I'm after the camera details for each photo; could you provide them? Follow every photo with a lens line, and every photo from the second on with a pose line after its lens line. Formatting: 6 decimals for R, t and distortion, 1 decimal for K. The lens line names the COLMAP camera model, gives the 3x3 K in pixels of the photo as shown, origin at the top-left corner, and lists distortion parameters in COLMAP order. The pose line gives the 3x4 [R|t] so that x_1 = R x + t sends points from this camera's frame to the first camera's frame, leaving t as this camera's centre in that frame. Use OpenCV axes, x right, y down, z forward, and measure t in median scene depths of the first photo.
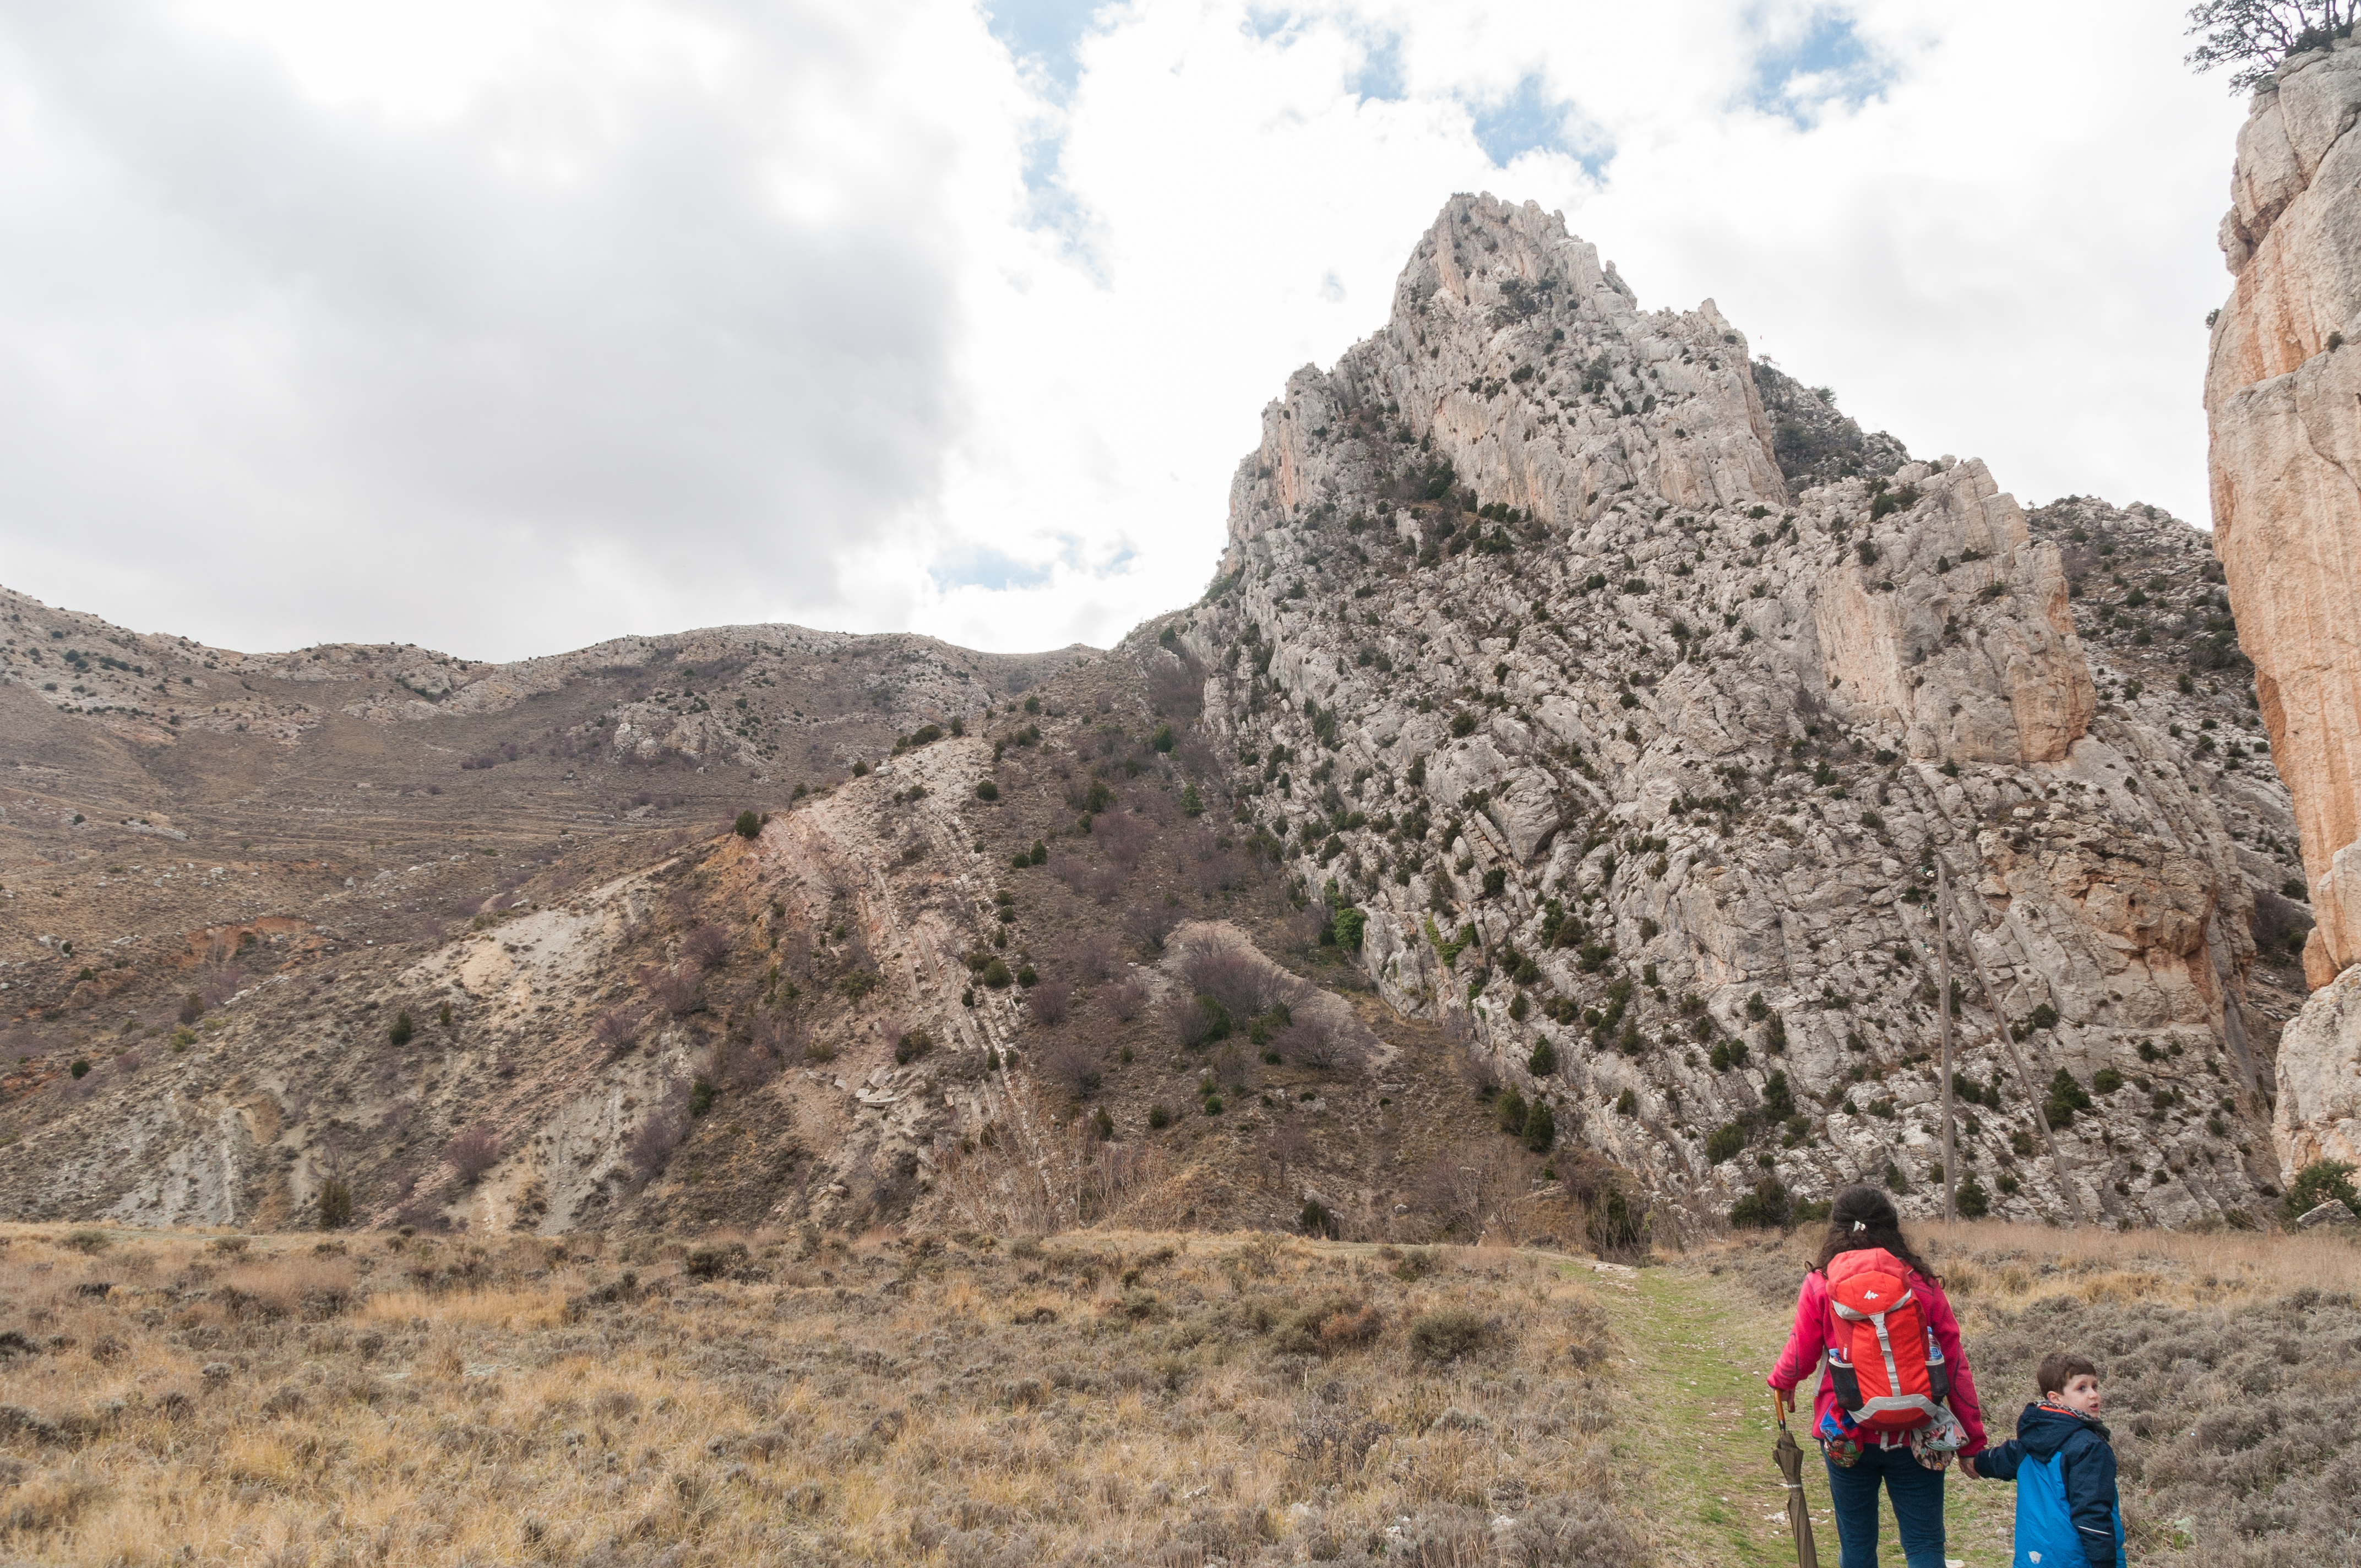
lens RADIAL K [[1901.7, 0, 1177.7], [0, 1901.7, 798.1], [0, 0, 1]] dist [0.001400, -0.031105]
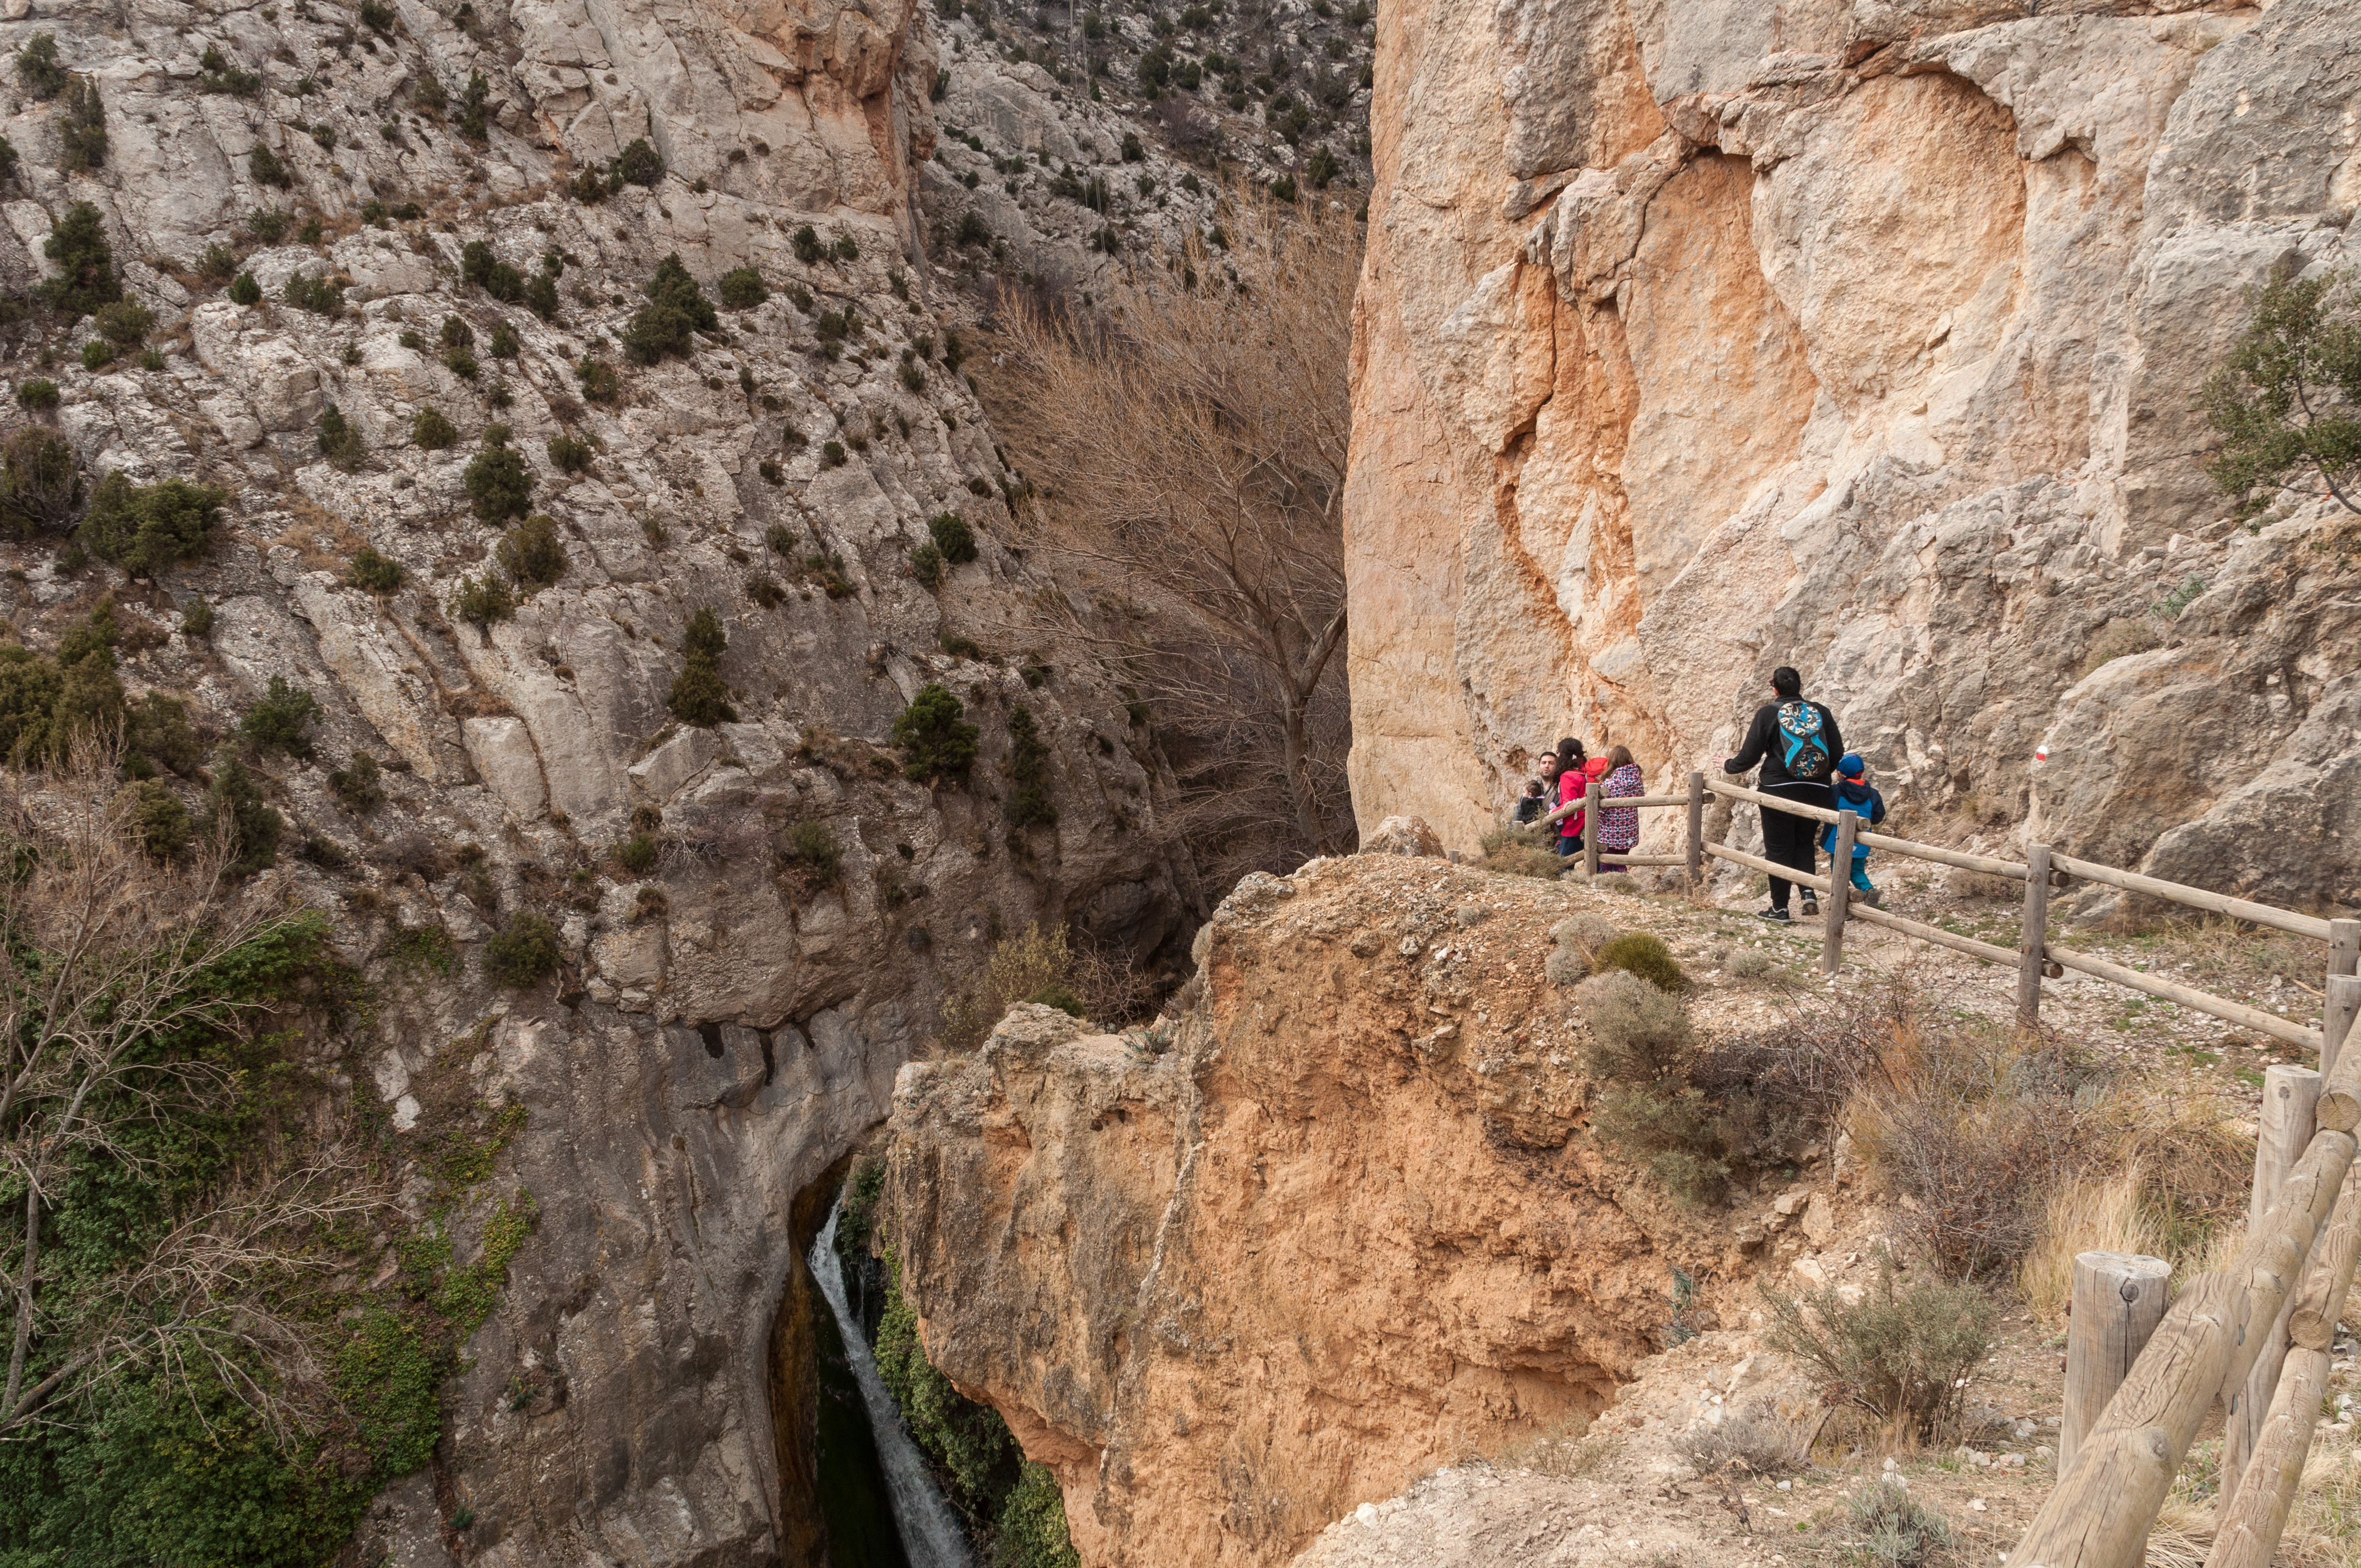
lens RADIAL K [[1901.7, 0, 1179.3], [0, 1901.7, 793.4], [0, 0, 1]] dist [0.001400, -0.031105]
pose [[0.740699, -0.088845, 0.665937, 0.199375], [-0.131126, 0.953037, 0.272995, 0.120886], [-0.658917, -0.289529, 0.694263, 0.484629]]
